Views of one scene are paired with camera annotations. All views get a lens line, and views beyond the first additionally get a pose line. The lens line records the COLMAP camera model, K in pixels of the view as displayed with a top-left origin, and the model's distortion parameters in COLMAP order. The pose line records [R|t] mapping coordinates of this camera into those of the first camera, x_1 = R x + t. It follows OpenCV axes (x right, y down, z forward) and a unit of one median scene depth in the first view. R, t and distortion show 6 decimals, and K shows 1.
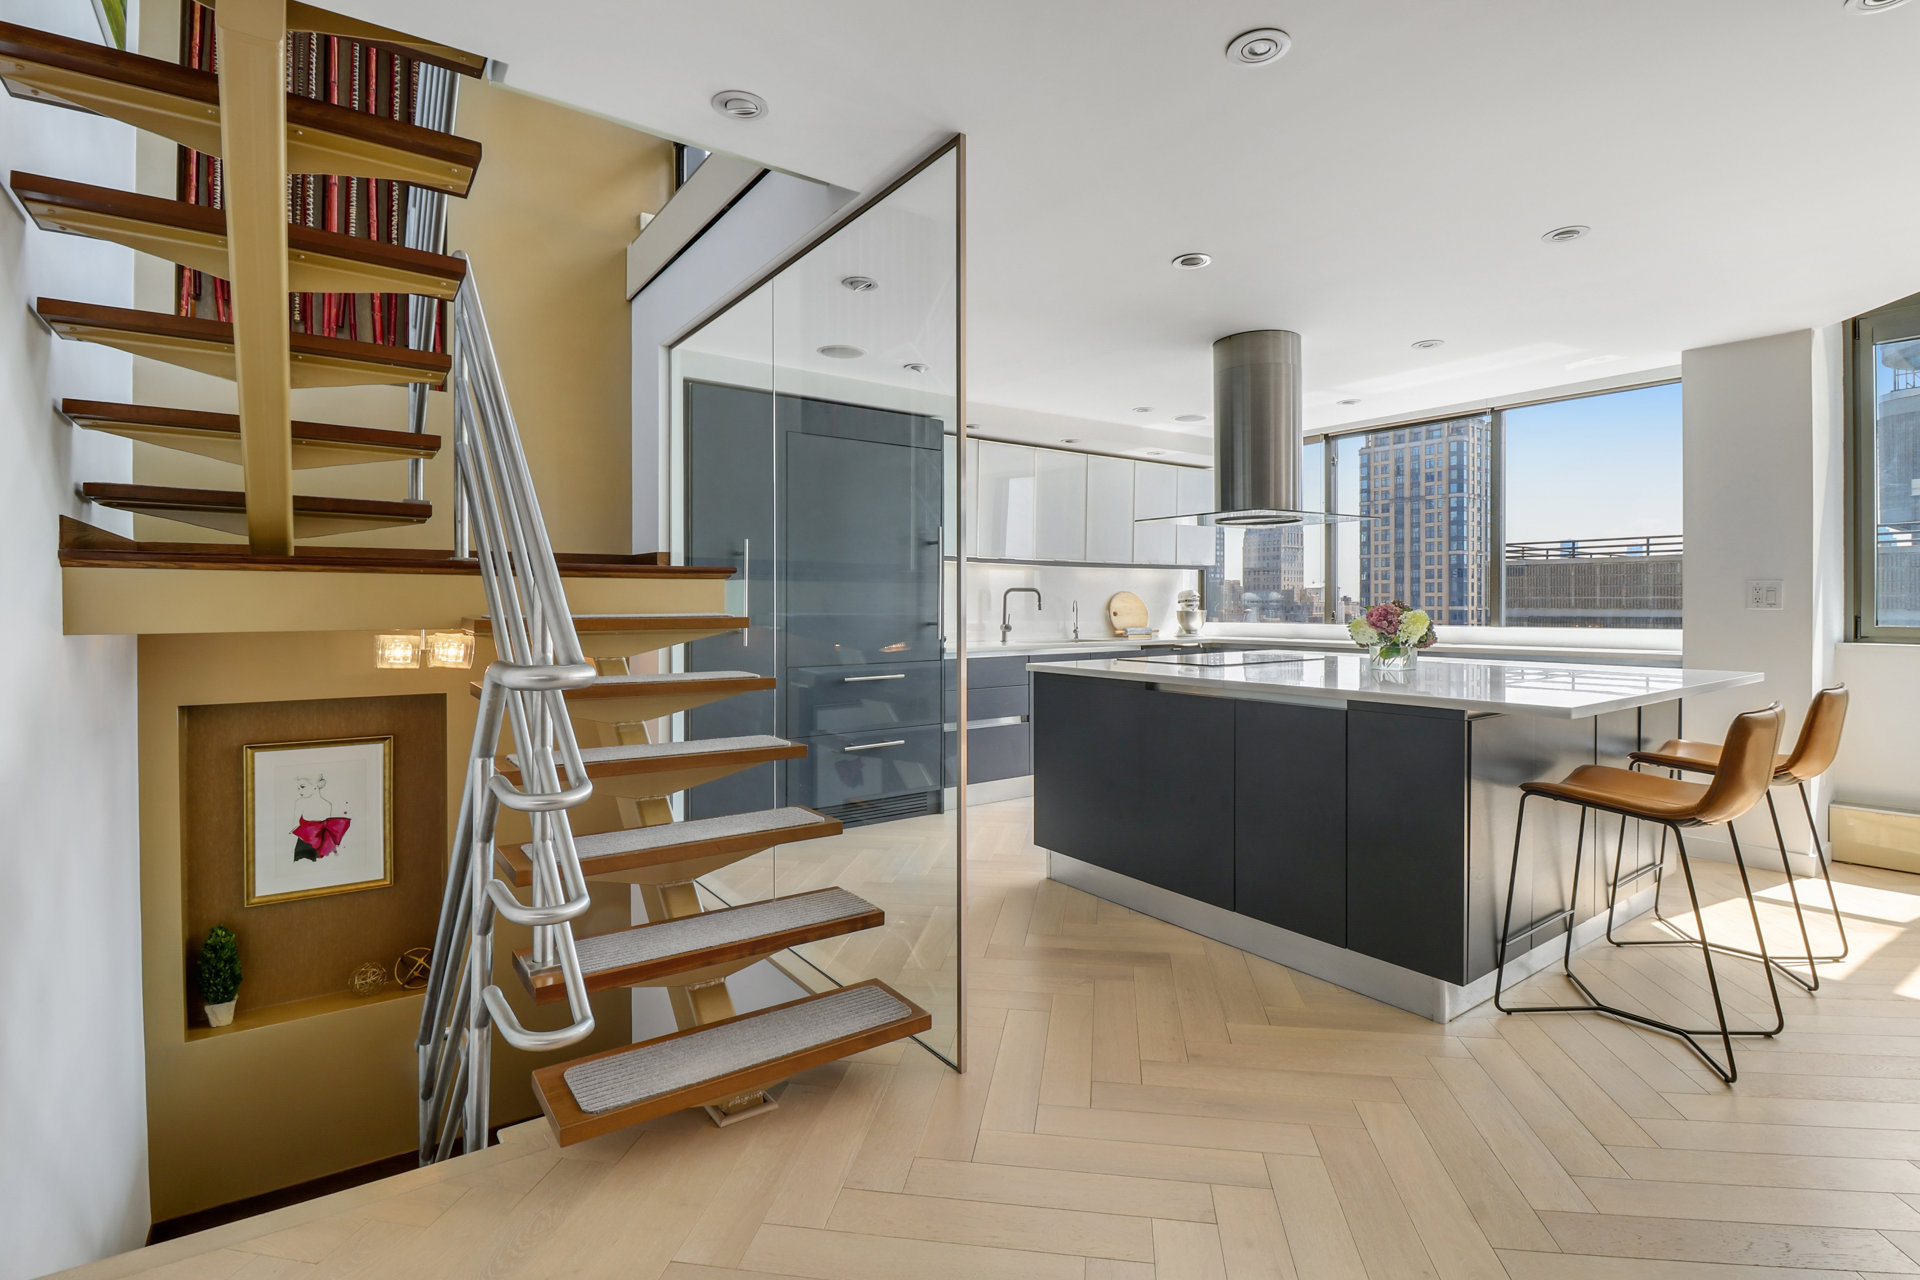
lens RADIAL K [[894.8, 0, 953.0], [0, 894.8, 603.9], [0, 0, 1]] dist [-0.012387, 0.000264]
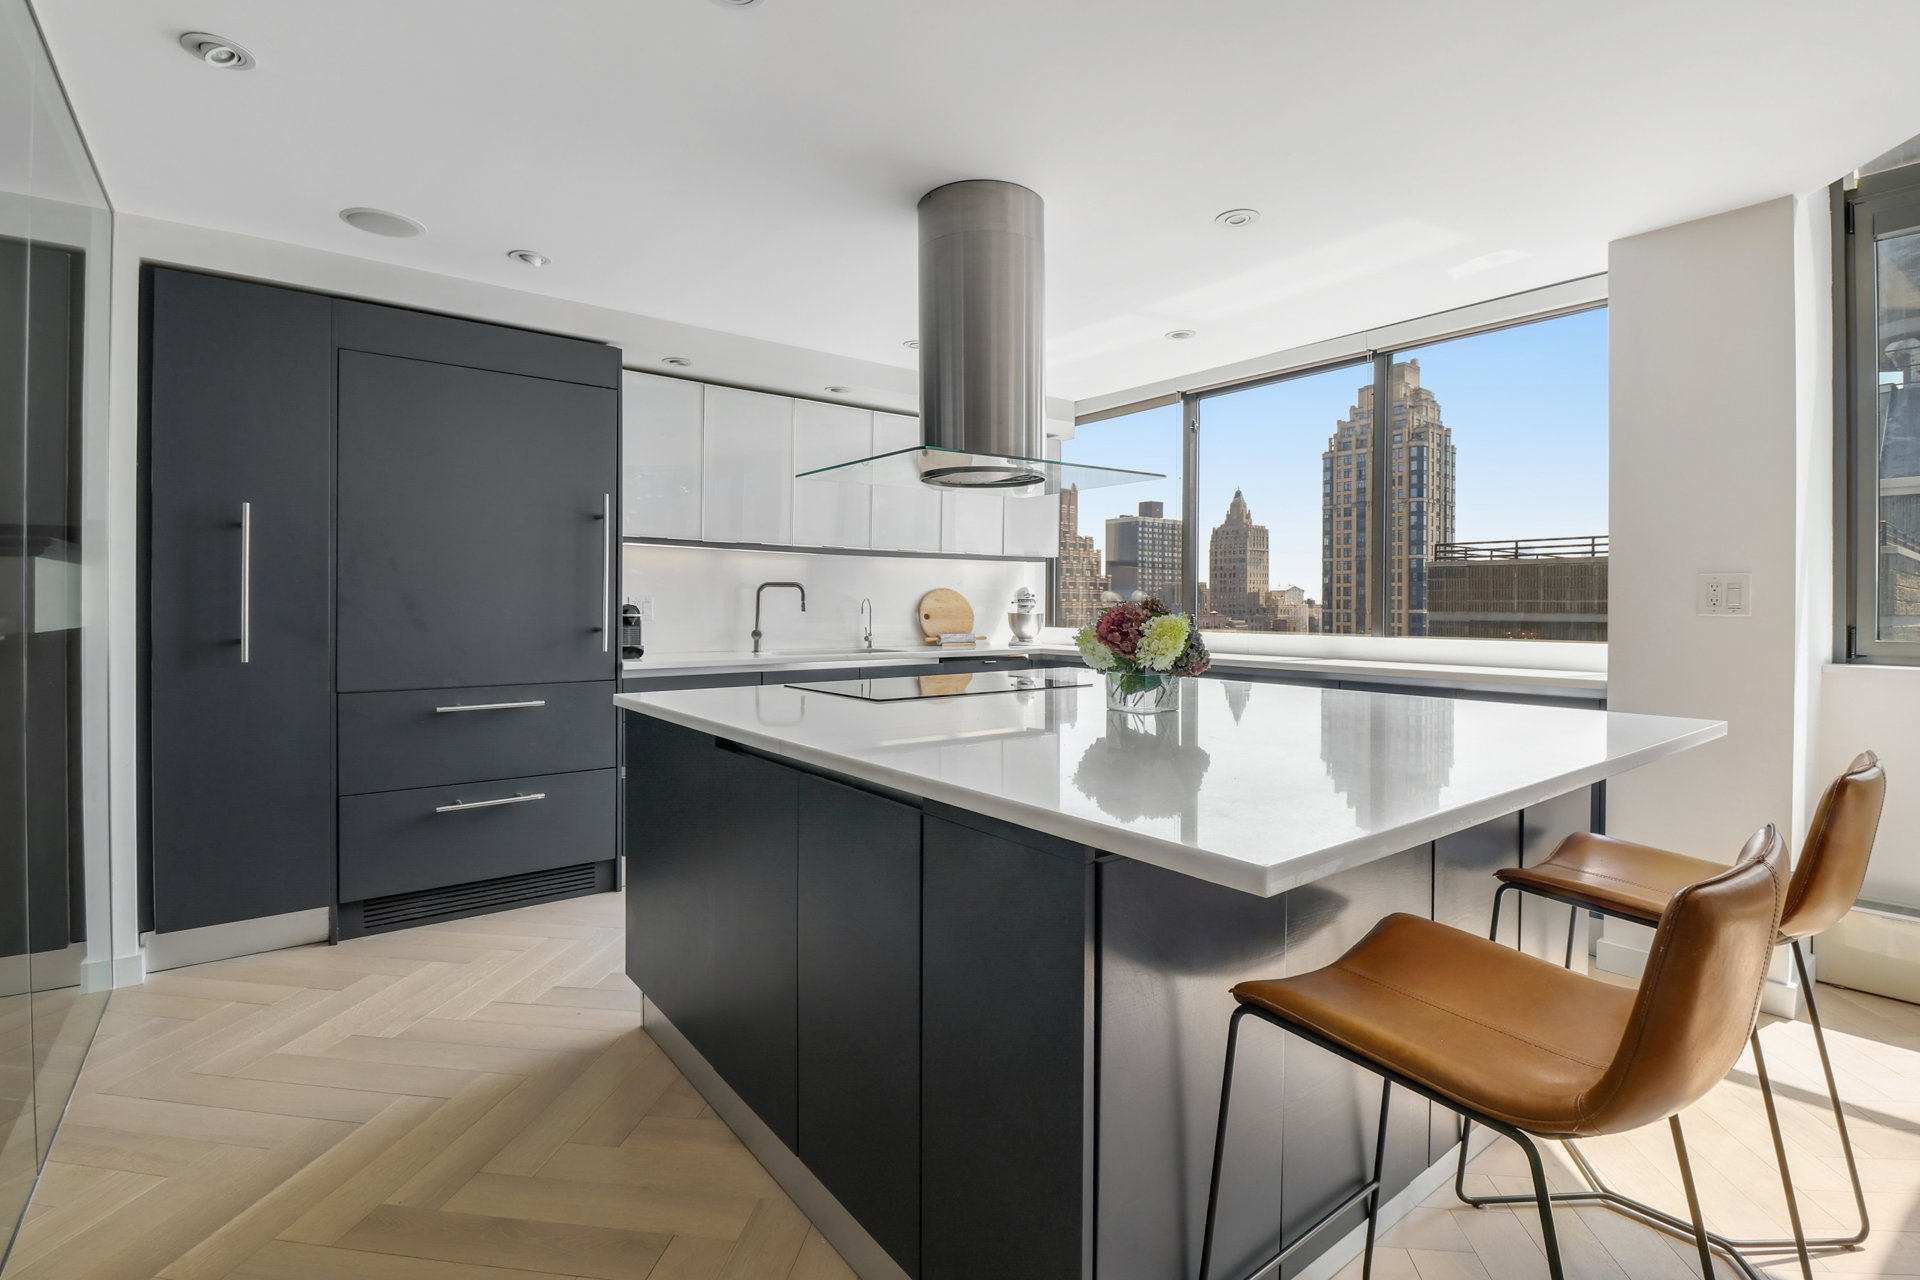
lens RADIAL K [[887.5, 0, 968.1], [0, 887.5, 608.2], [0, 0, 1]] dist [-0.012405, -0.000713]
pose [[0.999127, 0.005245, 0.041435, 0.171057], [-0.005404, 0.999978, 0.003729, 0.000480], [-0.041414, -0.003950, 0.999134, 0.193787]]
